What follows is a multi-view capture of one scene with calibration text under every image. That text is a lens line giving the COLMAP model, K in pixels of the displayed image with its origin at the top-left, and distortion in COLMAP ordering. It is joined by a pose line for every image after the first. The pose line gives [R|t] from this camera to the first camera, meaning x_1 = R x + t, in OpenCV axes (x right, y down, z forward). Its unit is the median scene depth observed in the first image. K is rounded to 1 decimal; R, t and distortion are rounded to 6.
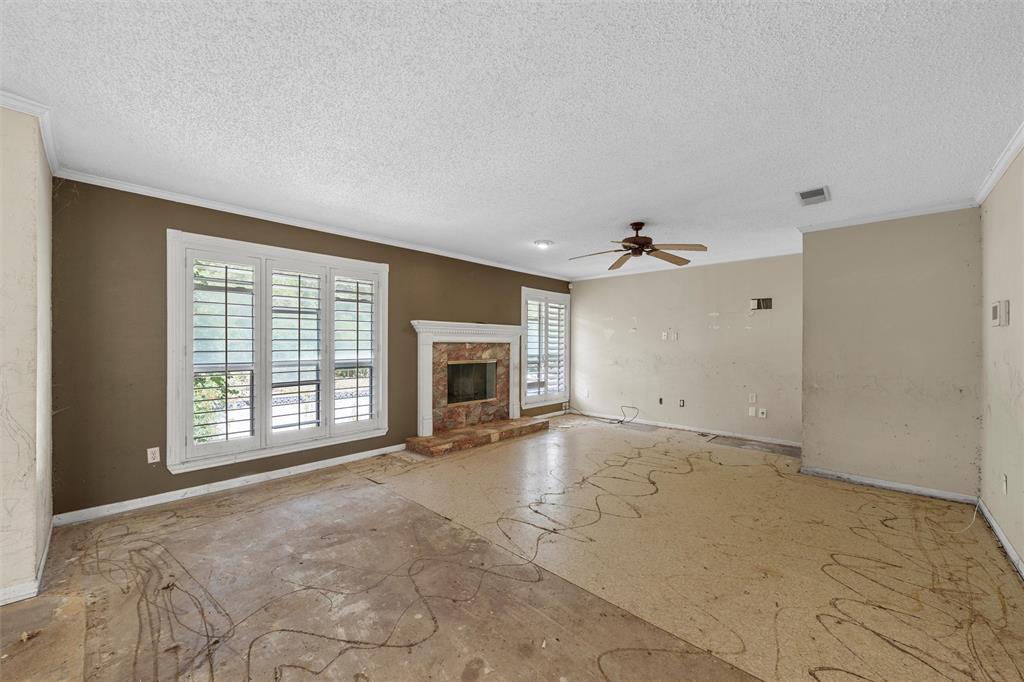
lens RADIAL K [[388.6, 0, 516.4], [0, 388.6, 341.1], [0, 0, 1]] dist [-0.000284, -0.000007]
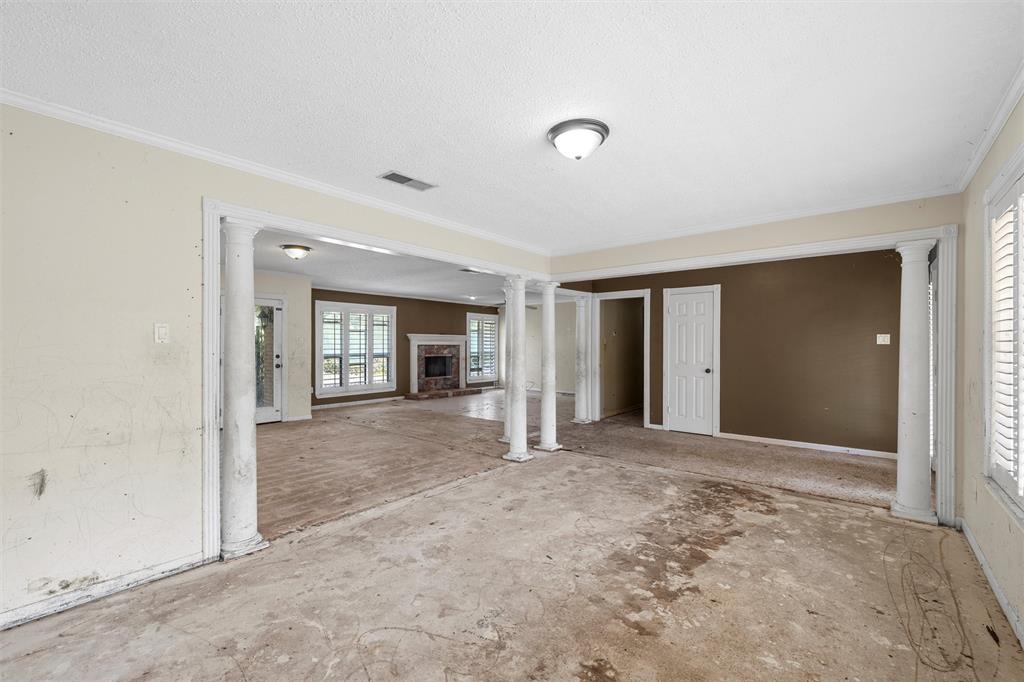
lens RADIAL K [[419.9, 0, 507.6], [0, 419.9, 344.0], [0, 0, 1]] dist [0.000081, 0.000004]
pose [[0.998467, -0.004309, 0.055175, 0.104688], [0.004151, 0.999987, 0.002978, -0.004562], [-0.055187, -0.002744, 0.998472, -0.995193]]
